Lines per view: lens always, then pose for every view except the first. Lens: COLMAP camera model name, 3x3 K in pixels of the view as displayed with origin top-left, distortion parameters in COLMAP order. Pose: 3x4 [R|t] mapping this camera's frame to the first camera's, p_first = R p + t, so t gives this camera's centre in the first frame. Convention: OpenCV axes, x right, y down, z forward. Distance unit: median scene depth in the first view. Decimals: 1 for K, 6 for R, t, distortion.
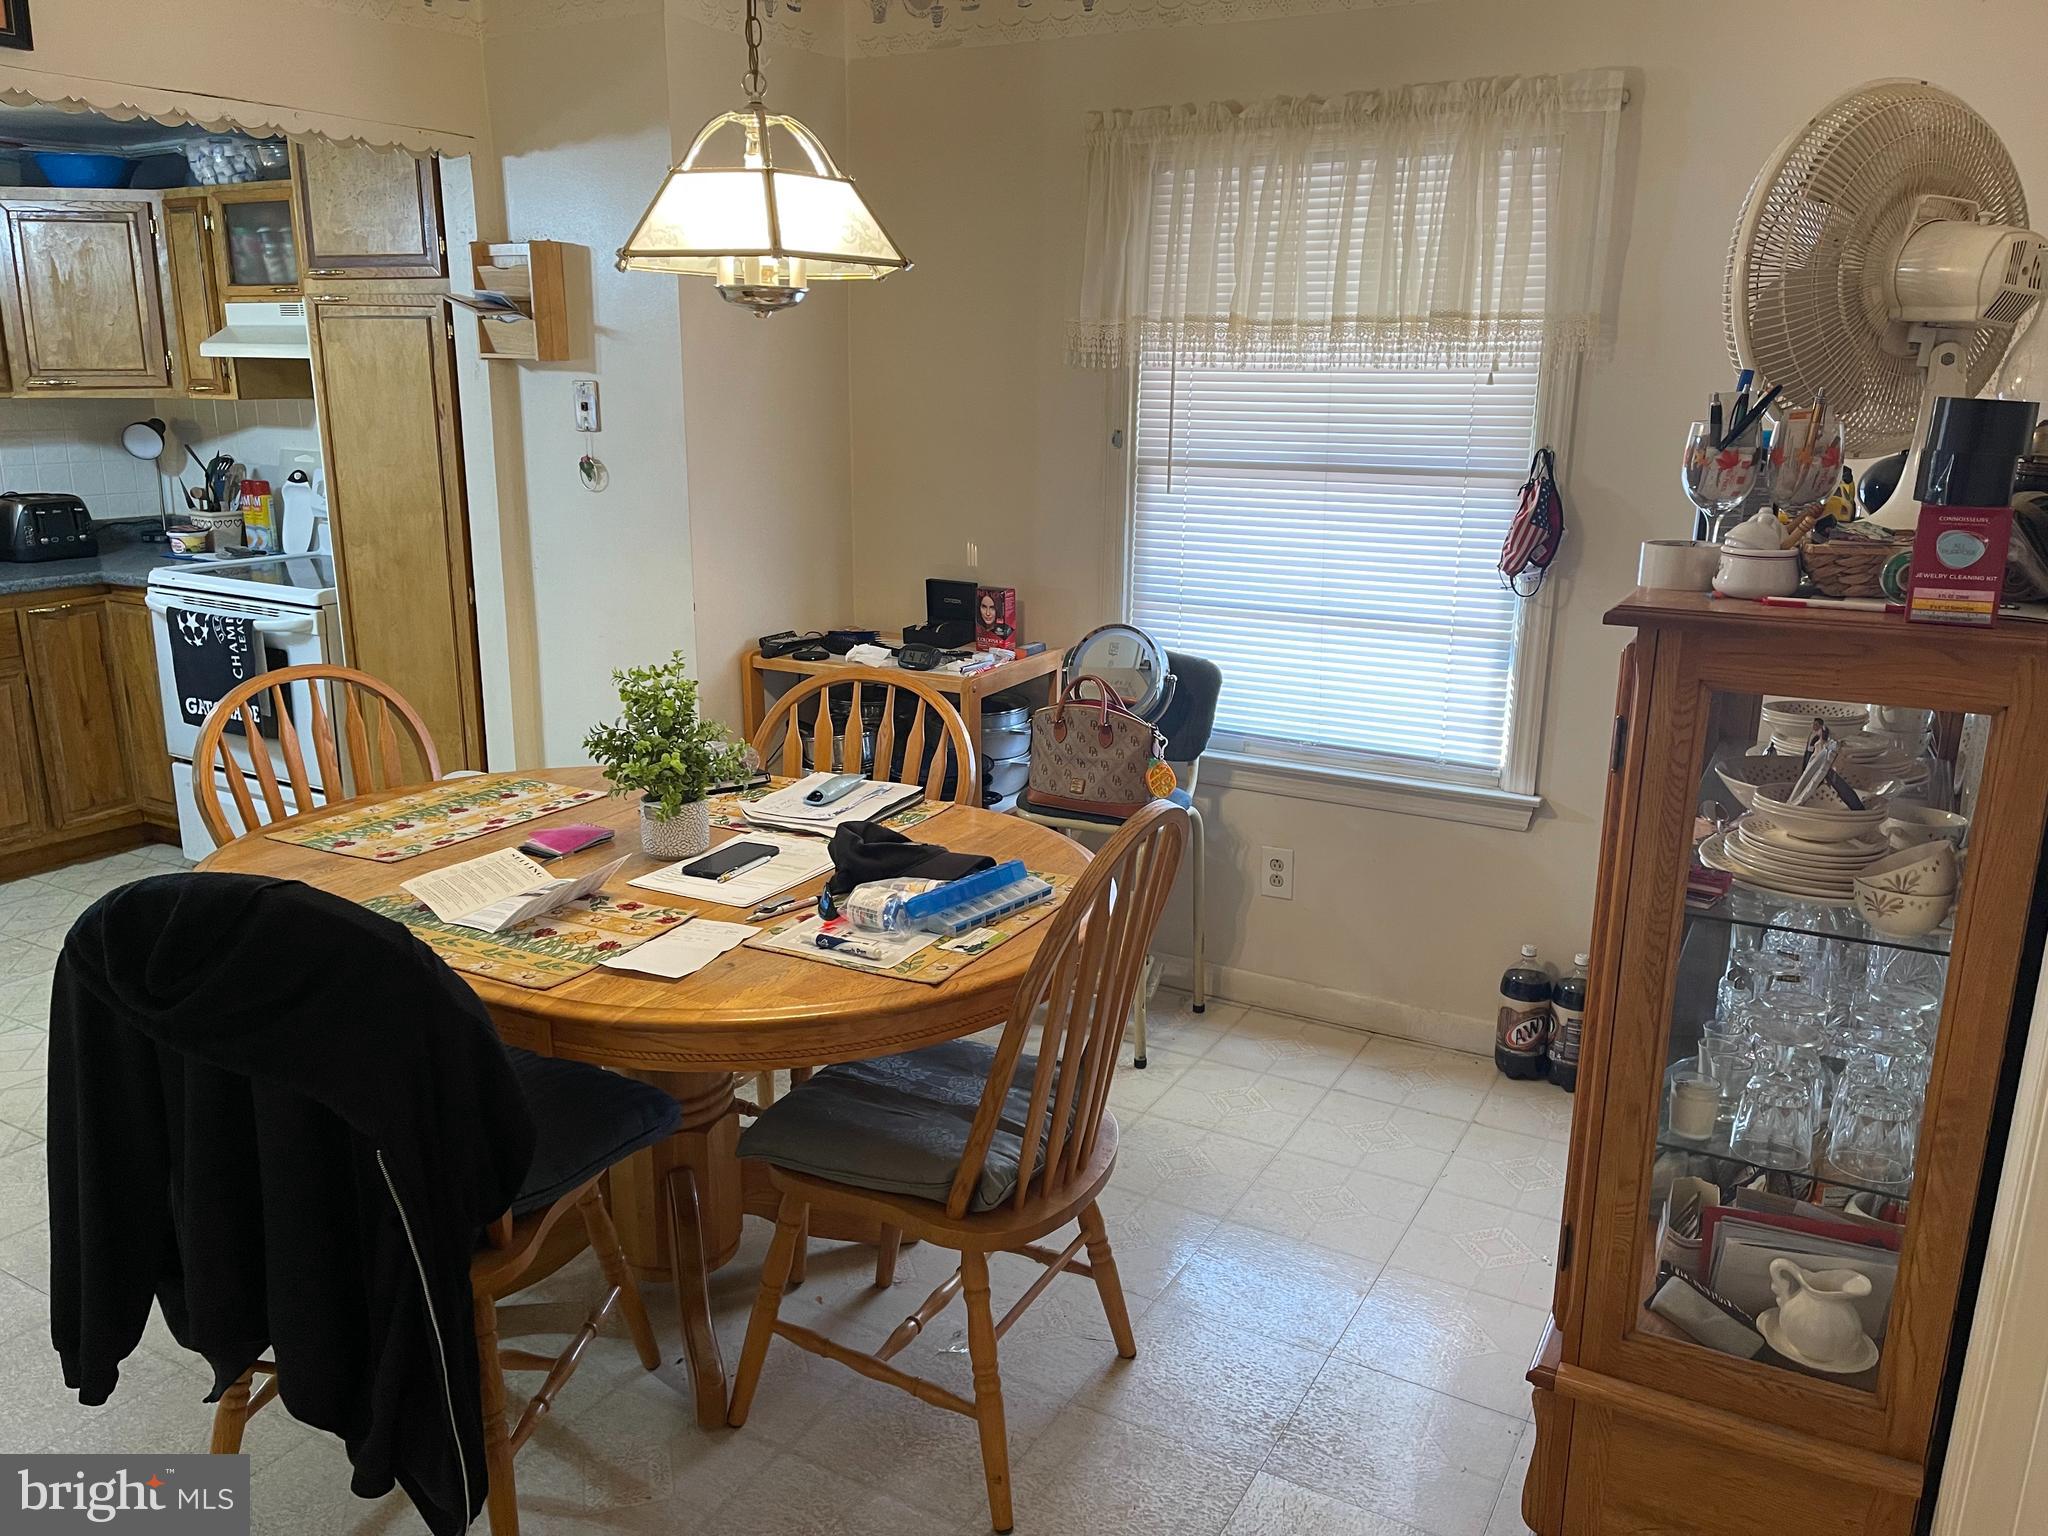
lens RADIAL K [[1550.6, 0, 1030.2], [0, 1550.6, 777.1], [0, 0, 1]] dist [0.071163, -0.092231]
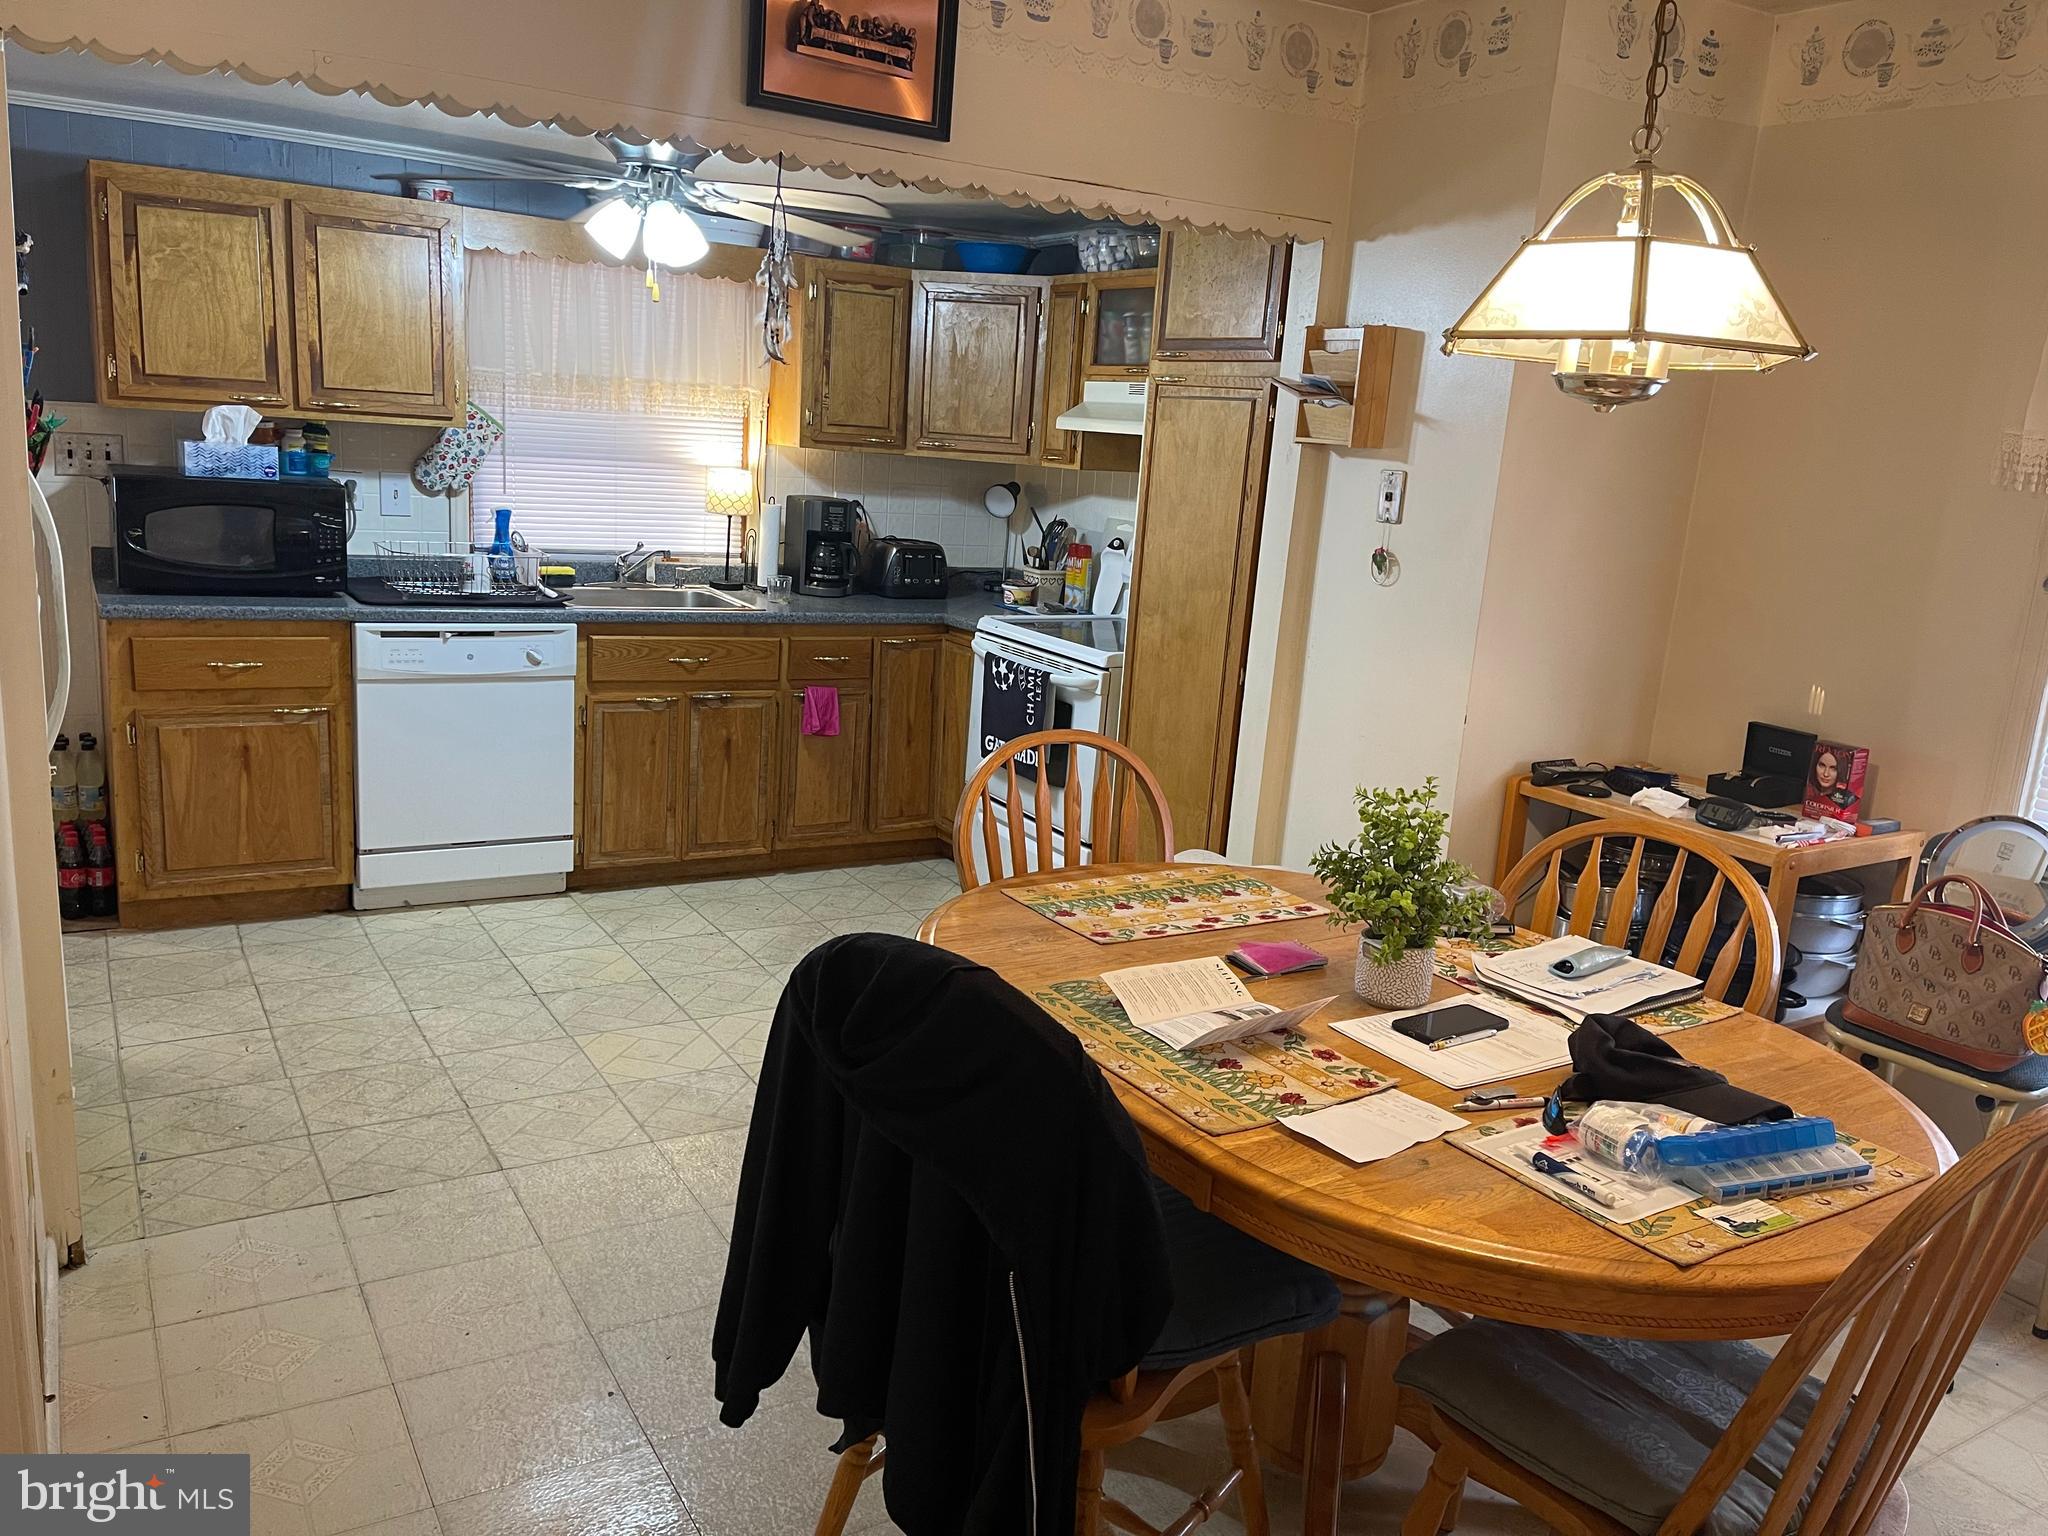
lens RADIAL K [[1550.6, 0, 1006.1], [0, 1550.6, 784.8], [0, 0, 1]] dist [0.071163, -0.092231]
pose [[0.867781, 0.157838, -0.471215, -0.016265], [-0.180319, 0.983605, -0.002604, -0.027689], [0.463078, 0.087229, 0.882014, 0.095099]]
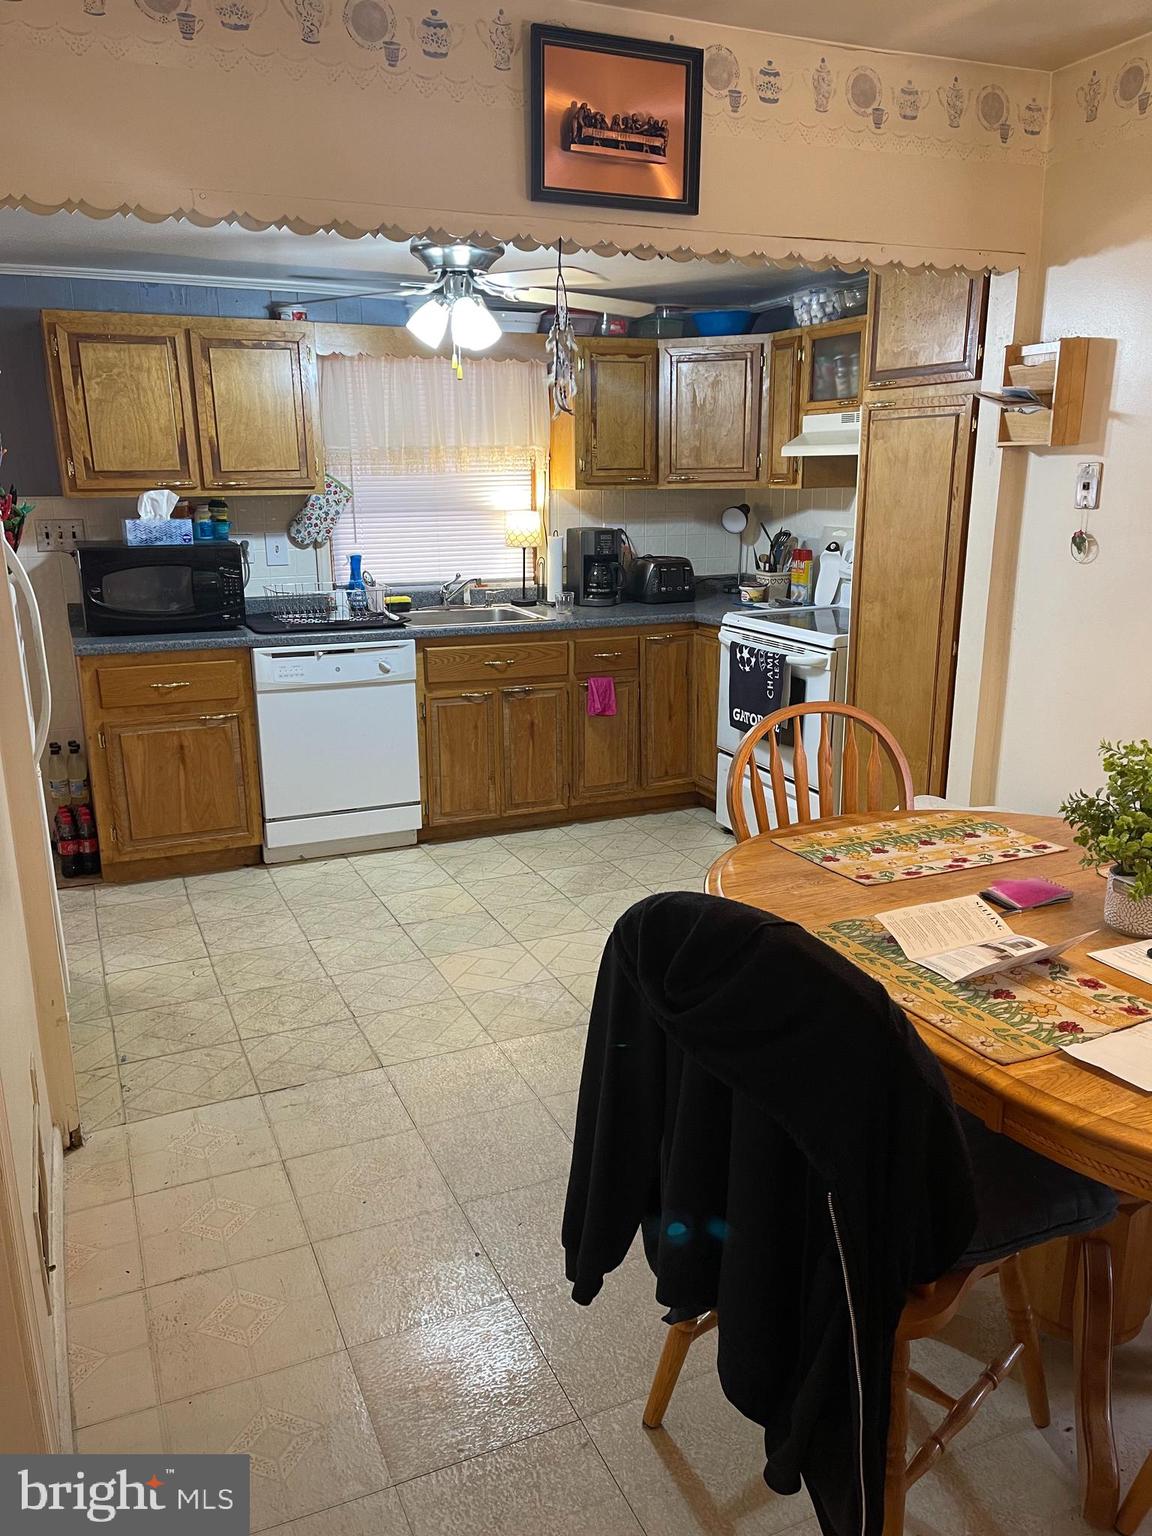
lens RADIAL K [[1162.9, 0, 561.0], [0, 1162.9, 793.4], [0, 0, 1]] dist [0.071163, -0.092231]
pose [[0.796786, 0.142330, -0.587261, -0.085139], [-0.132871, 0.989346, 0.059503, -0.030146], [0.589473, 0.030618, 0.807208, 0.158432]]
